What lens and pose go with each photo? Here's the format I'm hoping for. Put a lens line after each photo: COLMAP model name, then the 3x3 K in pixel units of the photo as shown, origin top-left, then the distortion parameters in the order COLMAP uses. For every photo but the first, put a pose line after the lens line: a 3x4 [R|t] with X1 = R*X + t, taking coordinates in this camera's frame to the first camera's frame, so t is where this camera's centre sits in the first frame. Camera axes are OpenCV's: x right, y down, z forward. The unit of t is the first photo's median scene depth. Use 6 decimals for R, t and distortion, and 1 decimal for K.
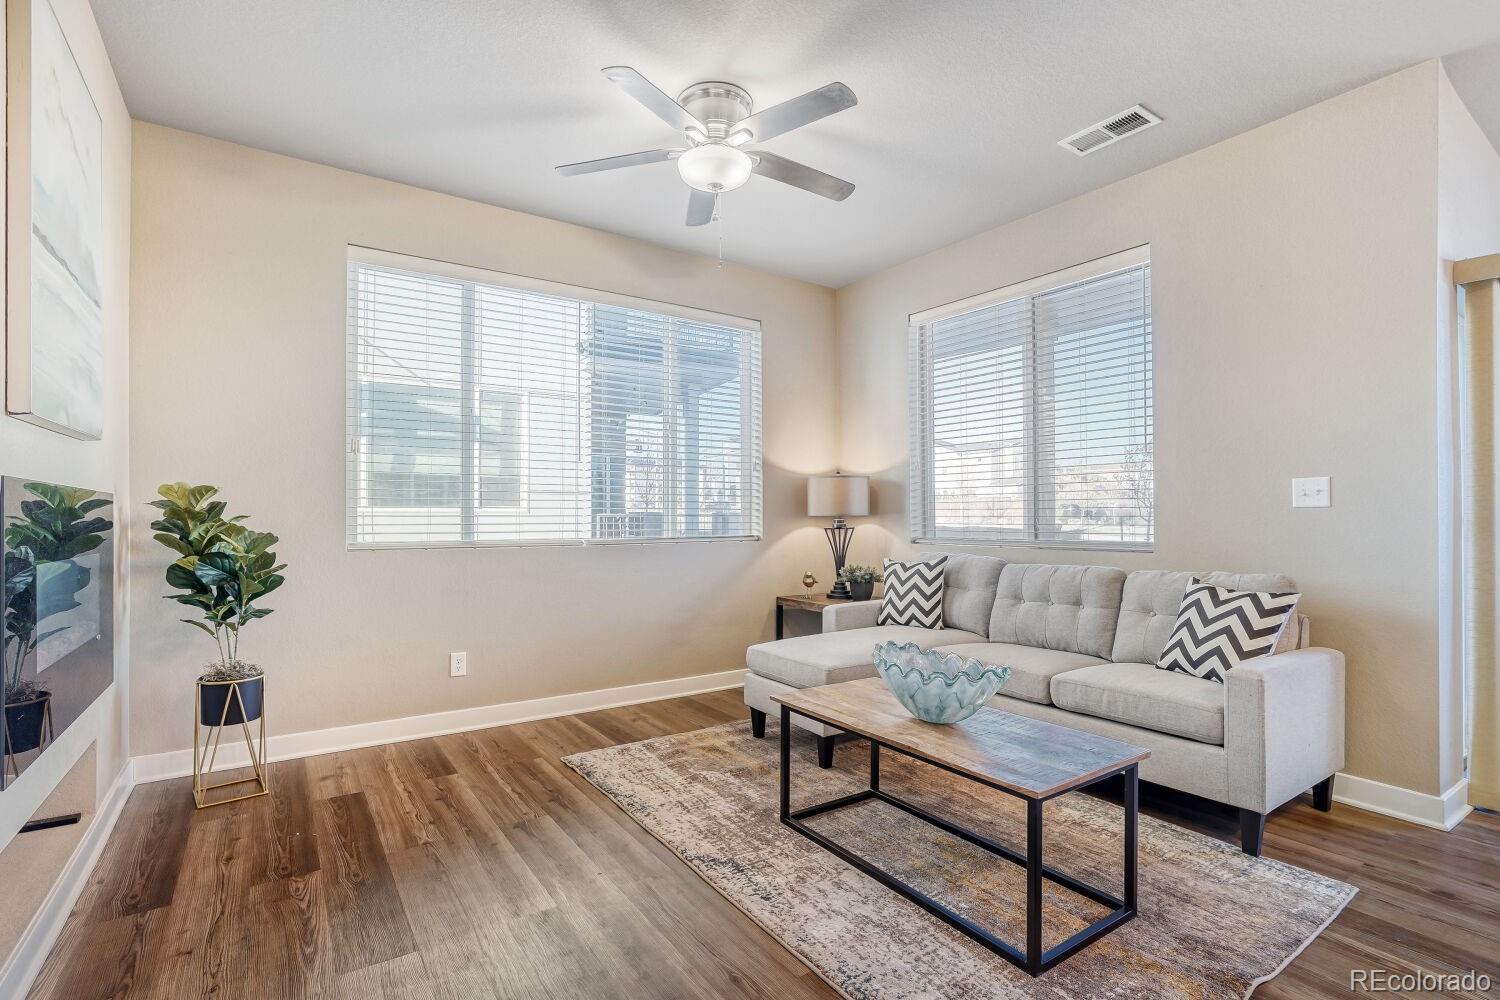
lens RADIAL K [[697.4, 0, 745.6], [0, 697.4, 505.3], [0, 0, 1]] dist [-0.036458, 0.000608]
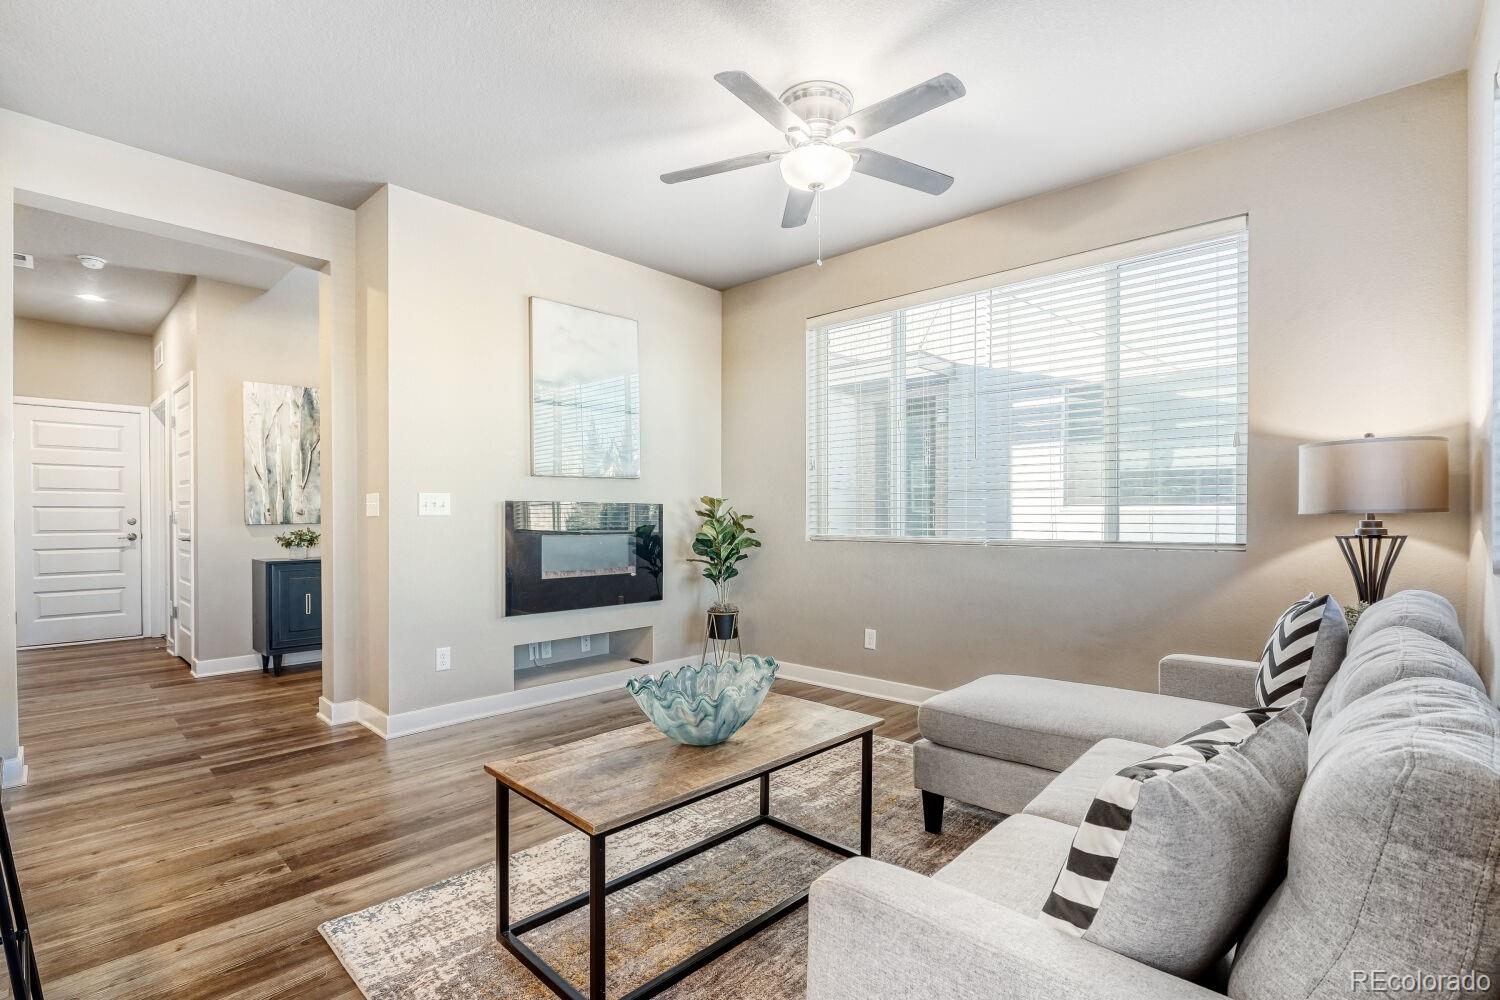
lens RADIAL K [[716.2, 0, 753.0], [0, 716.2, 517.3], [0, 0, 1]] dist [-0.035064, 0.012212]
pose [[0.214851, 0.002375, -0.976644, 0.760842], [0.017115, 0.999834, 0.006196, 0.007951], [0.976497, -0.018047, 0.214775, 0.550413]]
